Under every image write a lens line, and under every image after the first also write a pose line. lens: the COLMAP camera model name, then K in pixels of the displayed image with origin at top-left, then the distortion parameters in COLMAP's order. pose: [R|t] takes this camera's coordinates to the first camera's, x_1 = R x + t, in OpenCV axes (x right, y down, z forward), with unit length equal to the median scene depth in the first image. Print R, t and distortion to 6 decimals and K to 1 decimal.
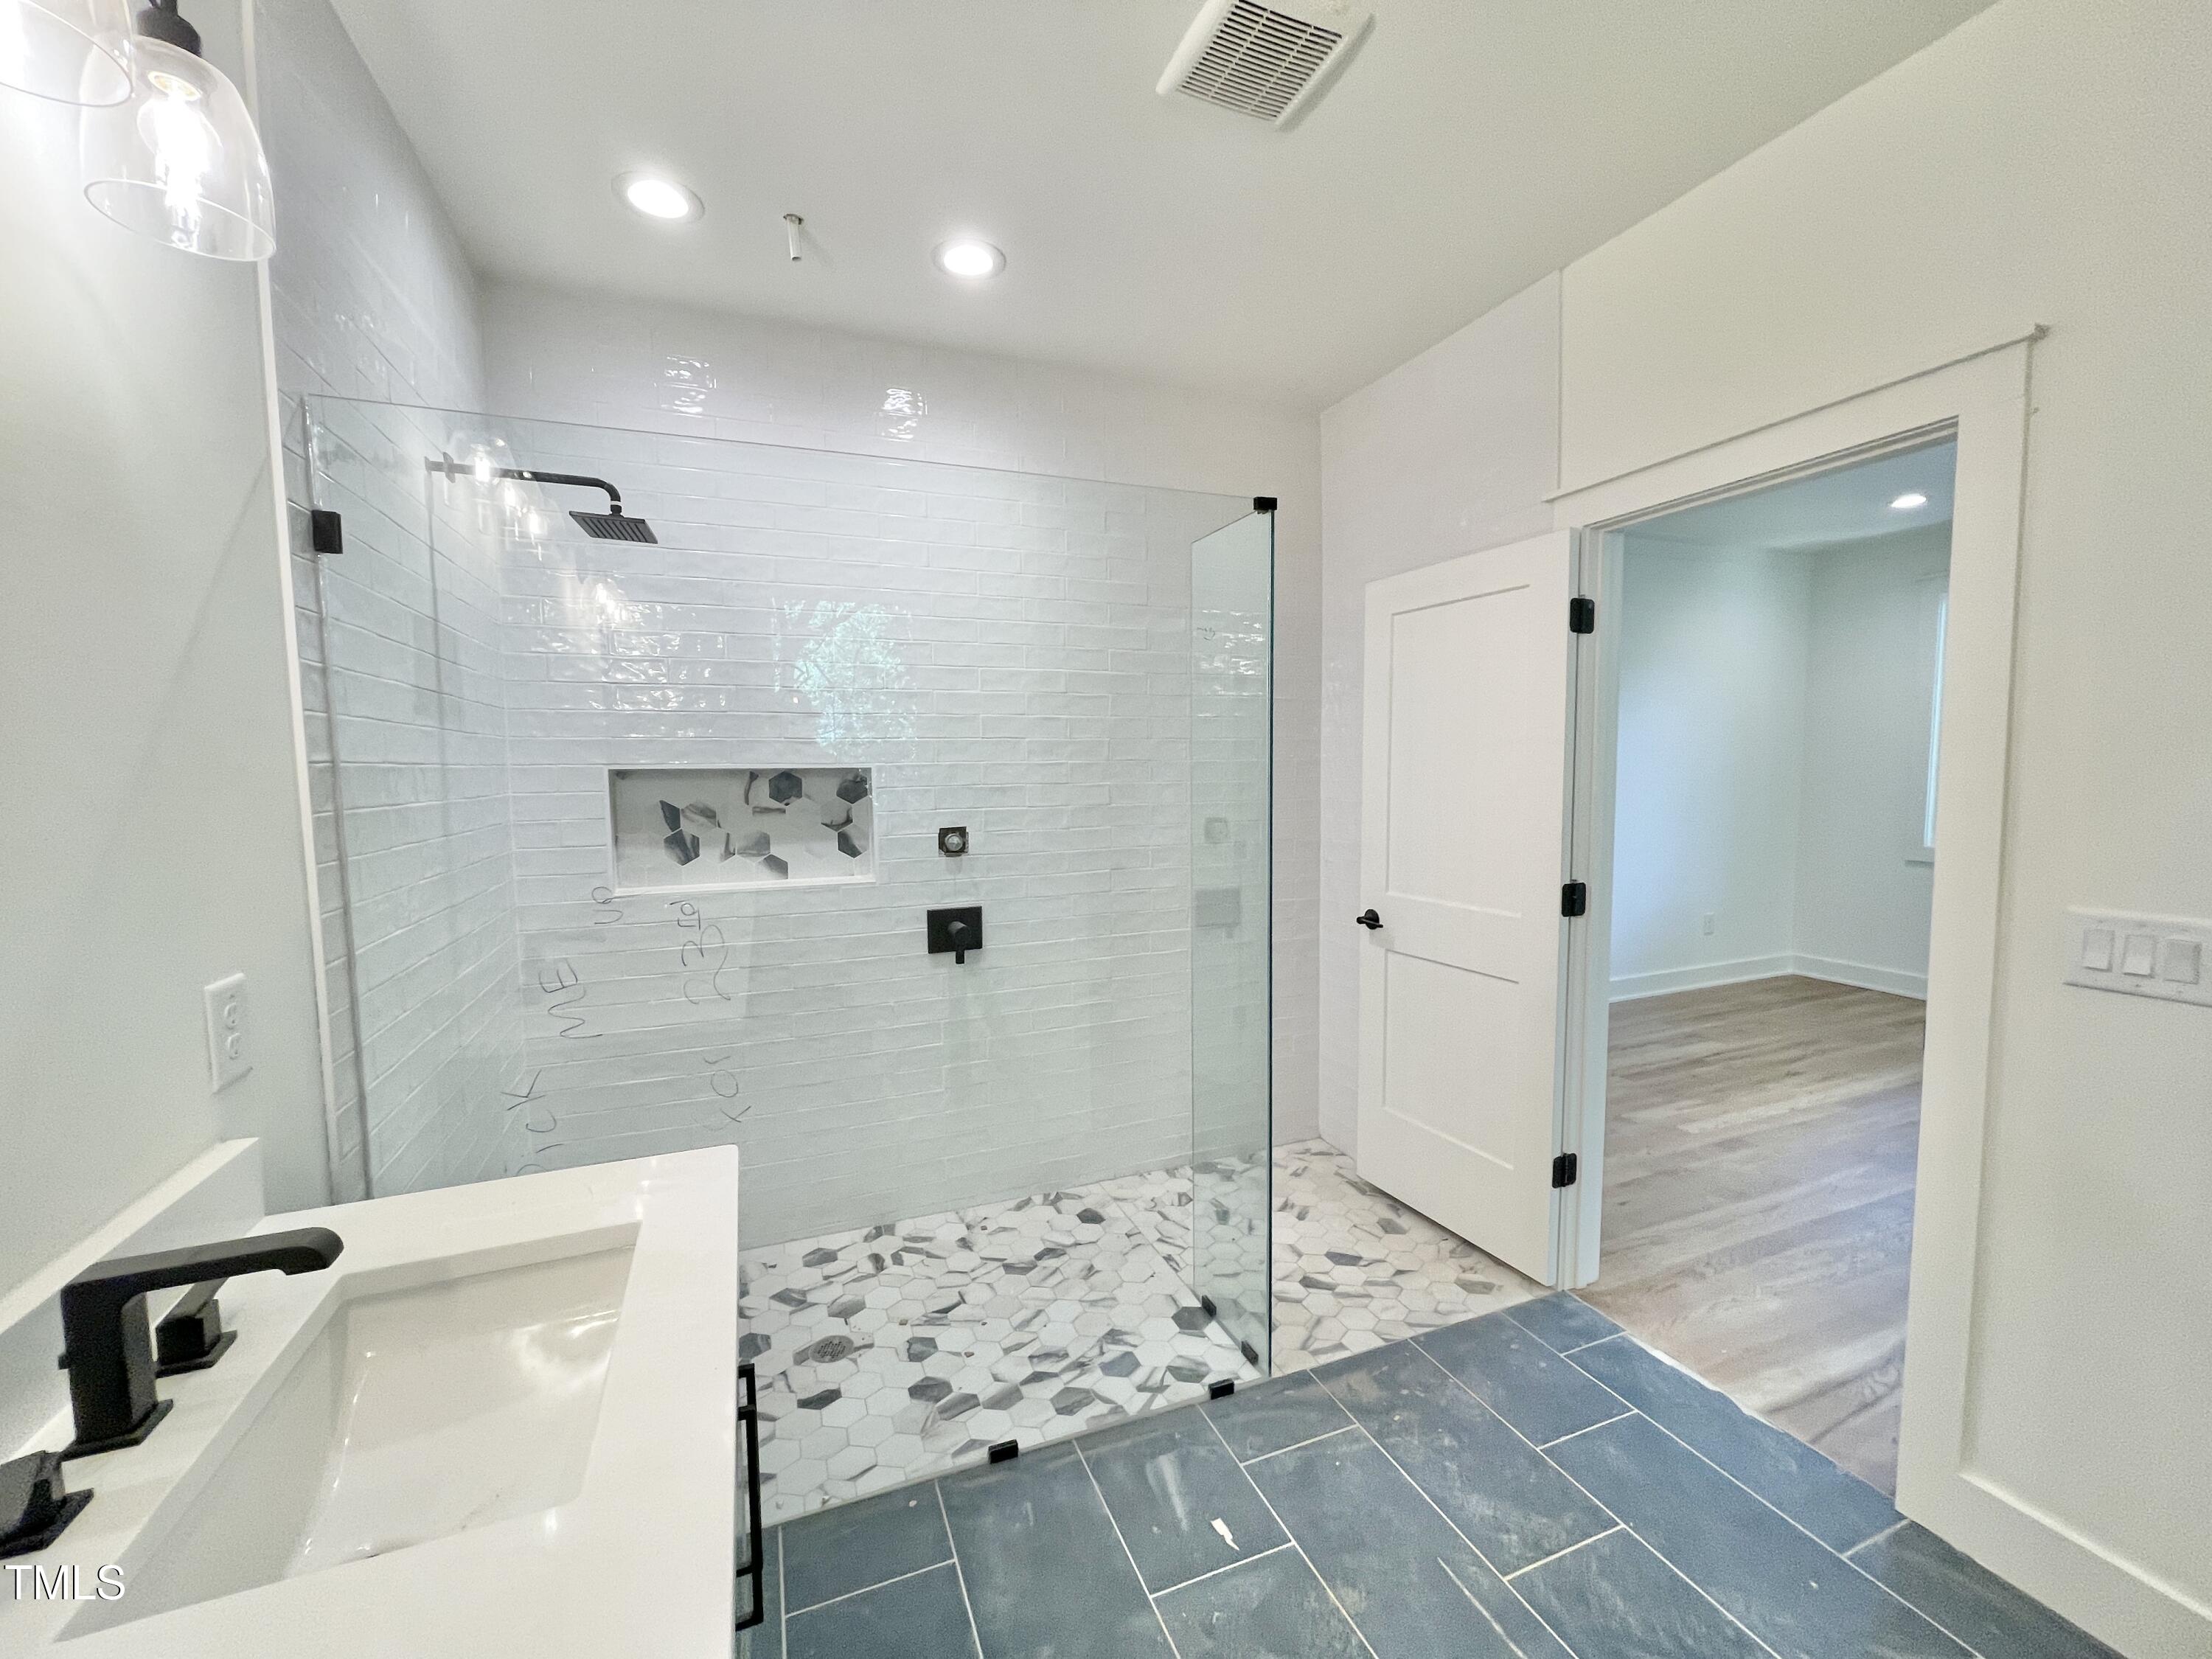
lens RADIAL K [[892.4, 0, 1115.9], [0, 892.4, 824.1], [0, 0, 1]] dist [-0.001611, 0.000966]
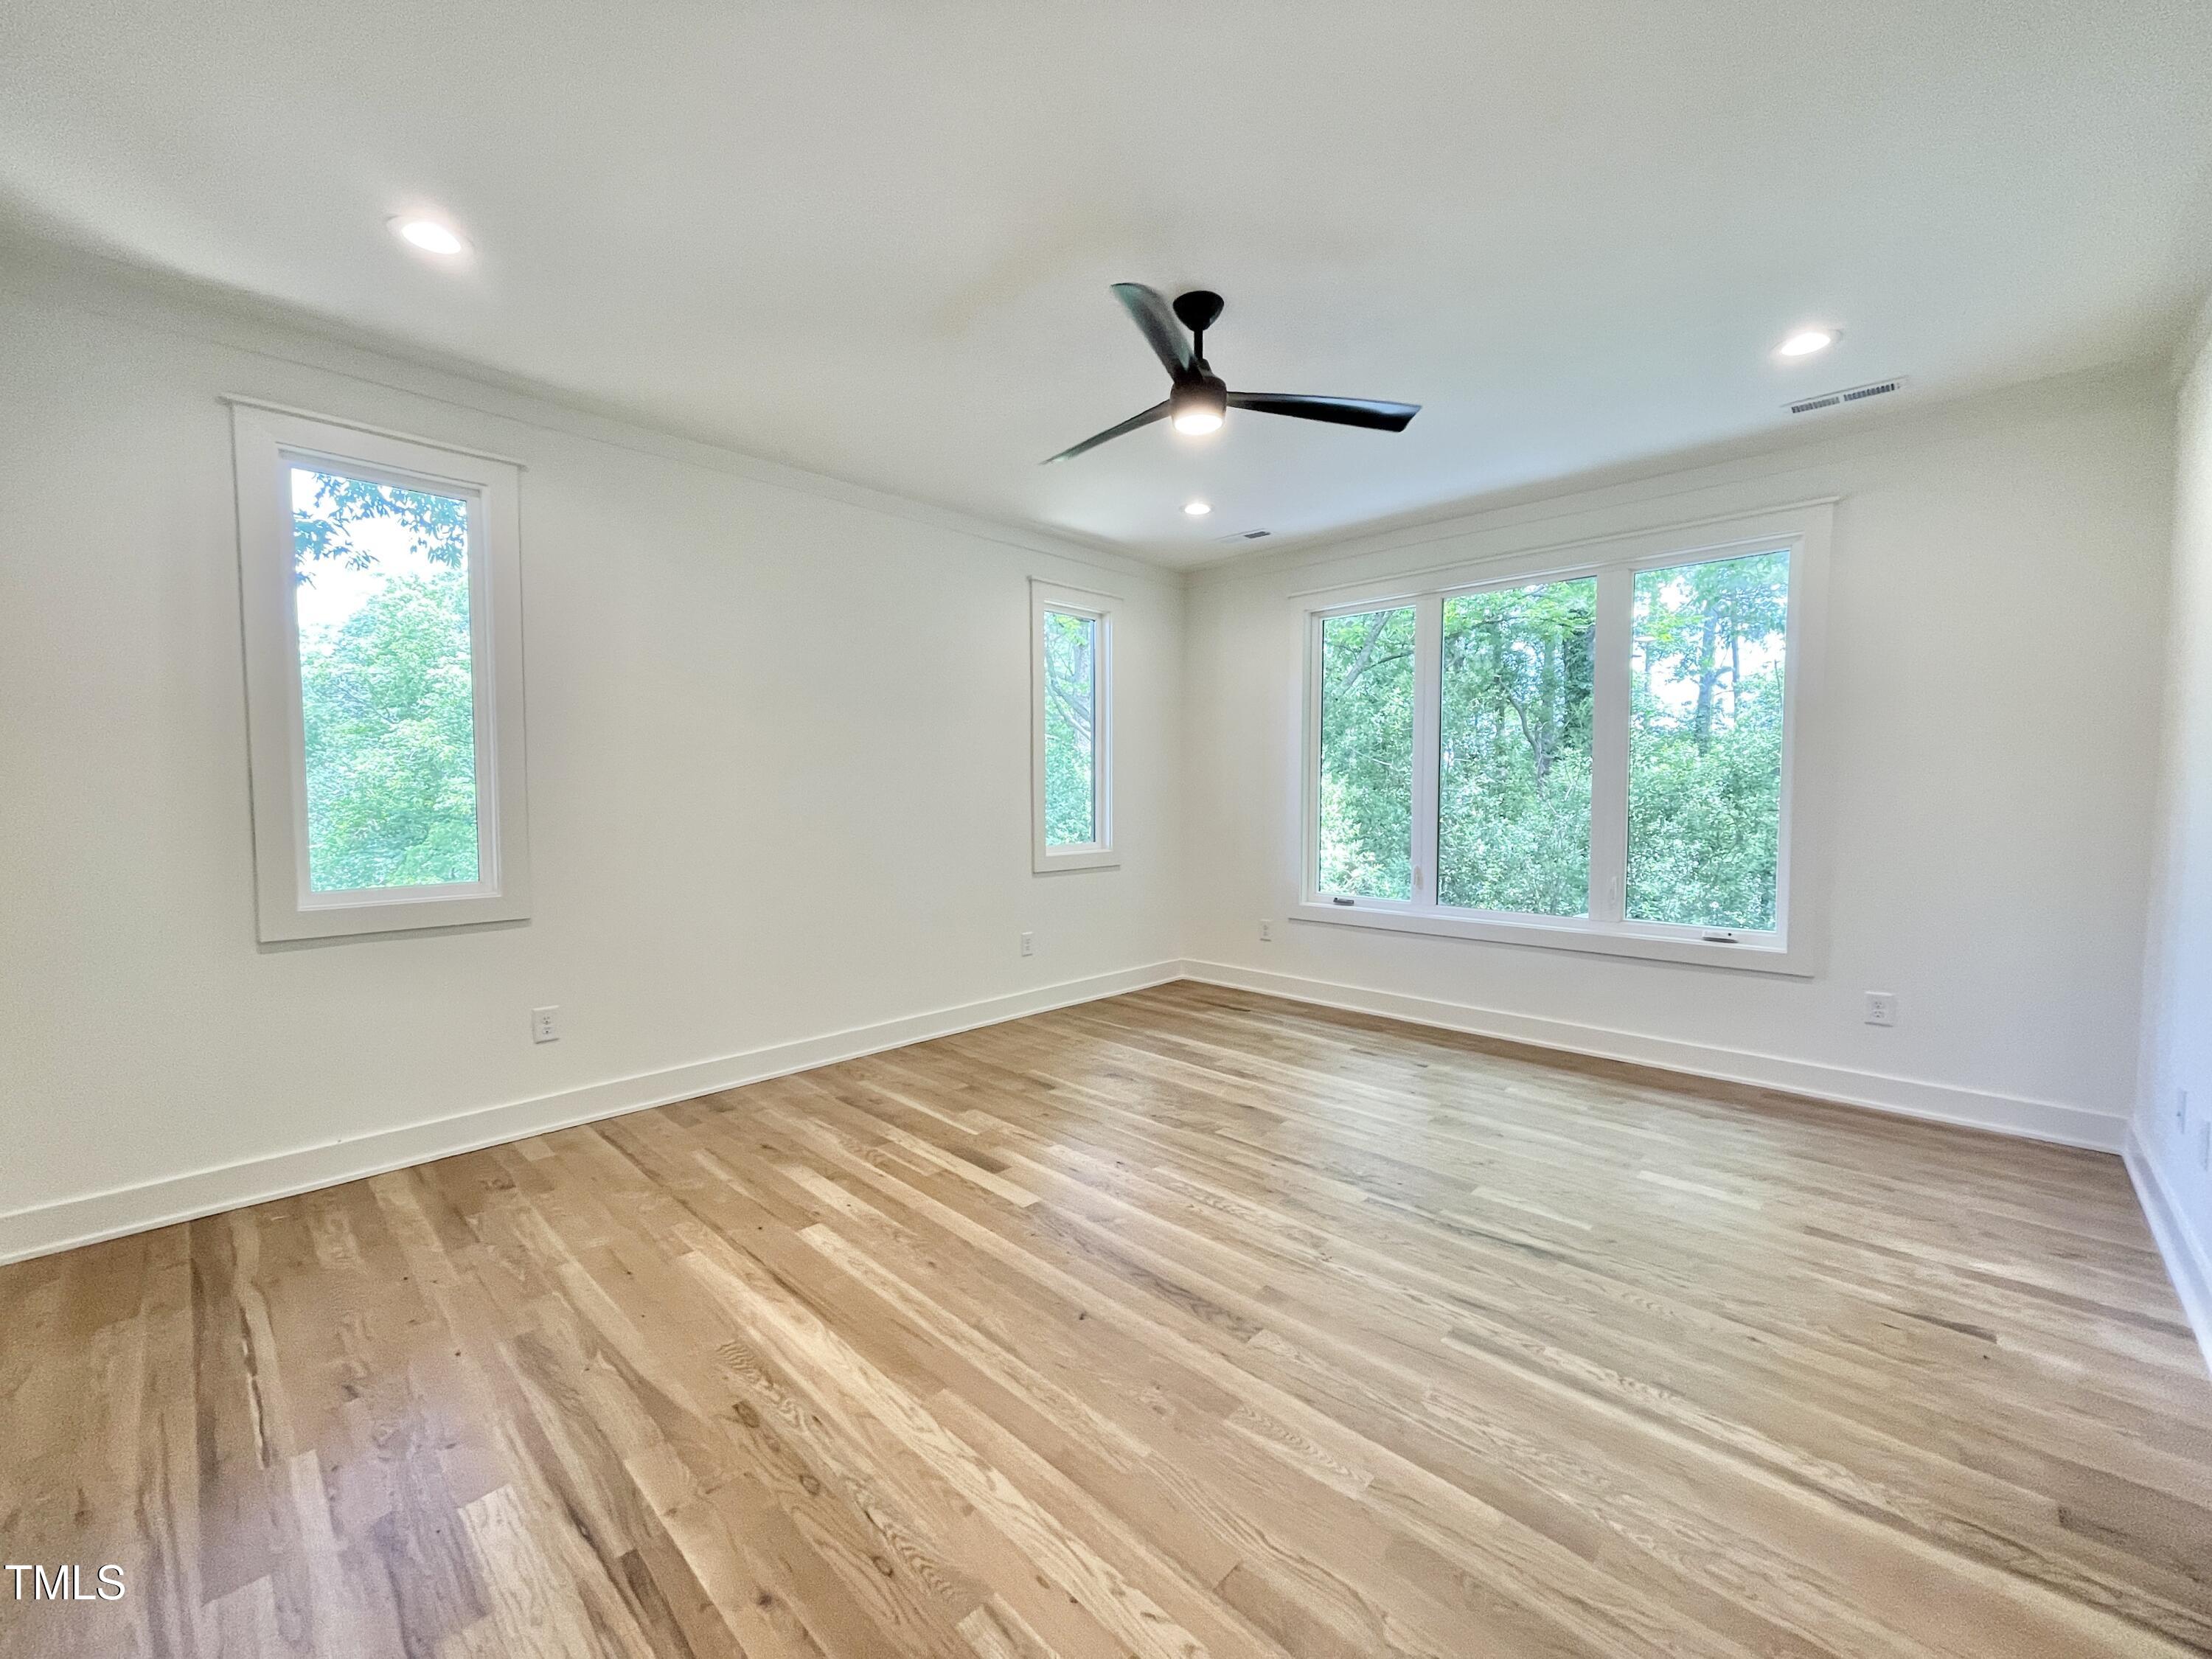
lens RADIAL K [[892.4, 0, 1092.0], [0, 892.4, 838.4], [0, 0, 1]] dist [-0.001611, 0.000966]
pose [[-0.396972, -0.049364, 0.916502, 0.249173], [0.067023, 0.994328, 0.082586, -0.036367], [-0.915380, 0.094211, -0.391412, 0.867684]]
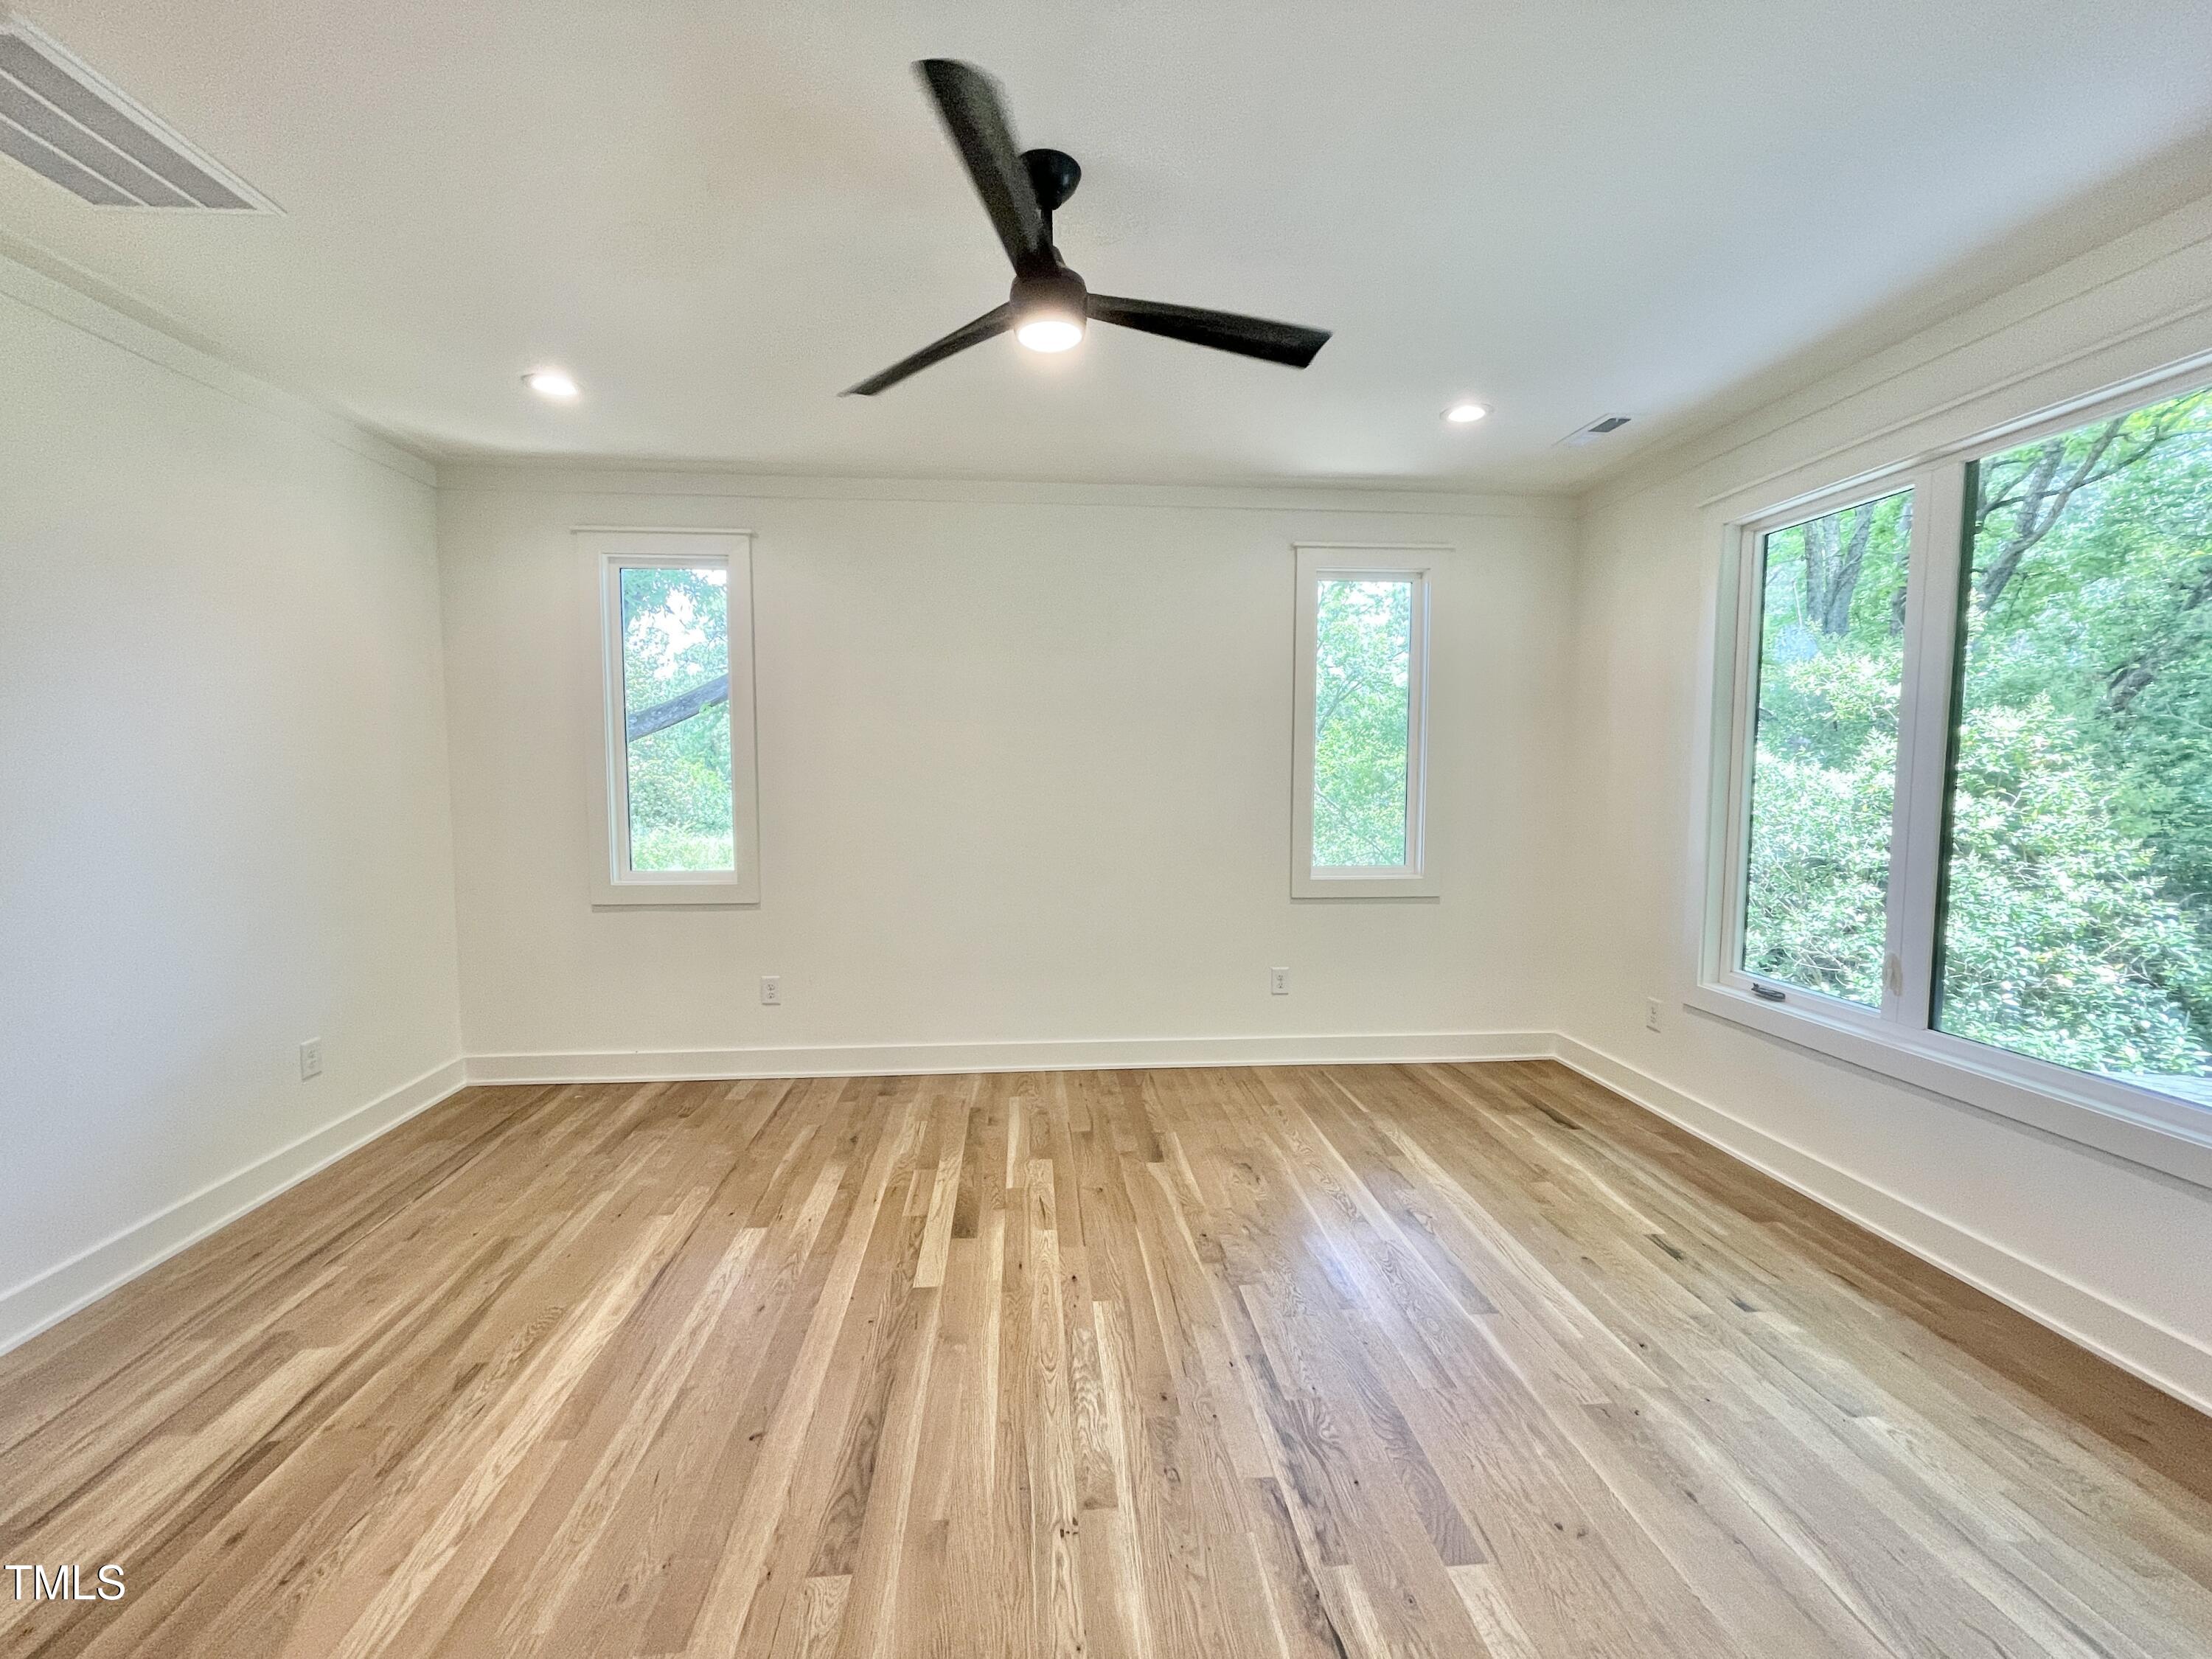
lens RADIAL K [[892.4, 0, 1107.9], [0, 892.4, 831.2], [0, 0, 1]] dist [-0.001611, 0.000966]
pose [[0.298140, -0.064452, 0.952344, 0.348388], [0.064889, 0.996778, 0.047145, -0.033140], [-0.952314, 0.047741, 0.301362, 0.414473]]
